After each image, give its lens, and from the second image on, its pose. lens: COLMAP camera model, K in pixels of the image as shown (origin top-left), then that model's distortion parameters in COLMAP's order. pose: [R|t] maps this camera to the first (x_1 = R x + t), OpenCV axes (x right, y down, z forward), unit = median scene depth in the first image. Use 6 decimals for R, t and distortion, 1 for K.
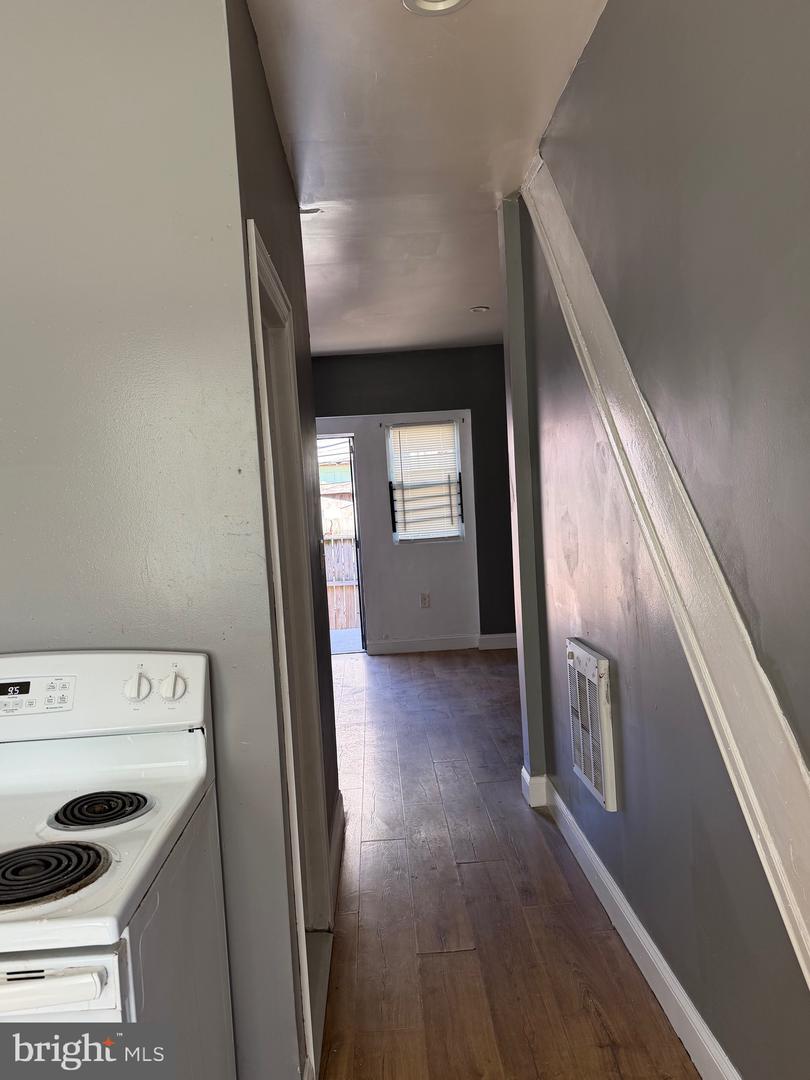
lens RADIAL K [[787.0, 0, 402.4], [0, 787.0, 537.7], [0, 0, 1]] dist [0.088563, -0.001516]
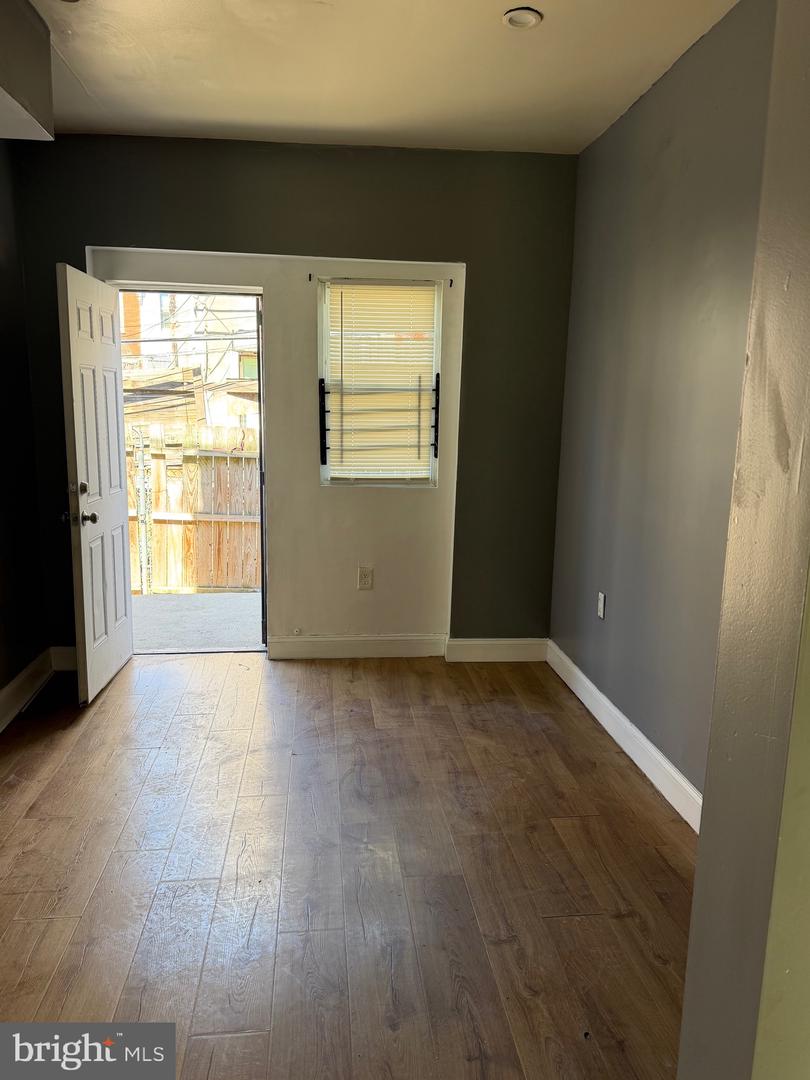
lens RADIAL K [[787.0, 0, 406.4], [0, 787.0, 542.2], [0, 0, 1]] dist [0.088563, -0.001516]
pose [[0.994399, 0.067510, 0.081326, 0.008106], [-0.076535, 0.990584, 0.113513, -0.021669], [-0.072897, -0.119102, 0.990202, 0.388170]]
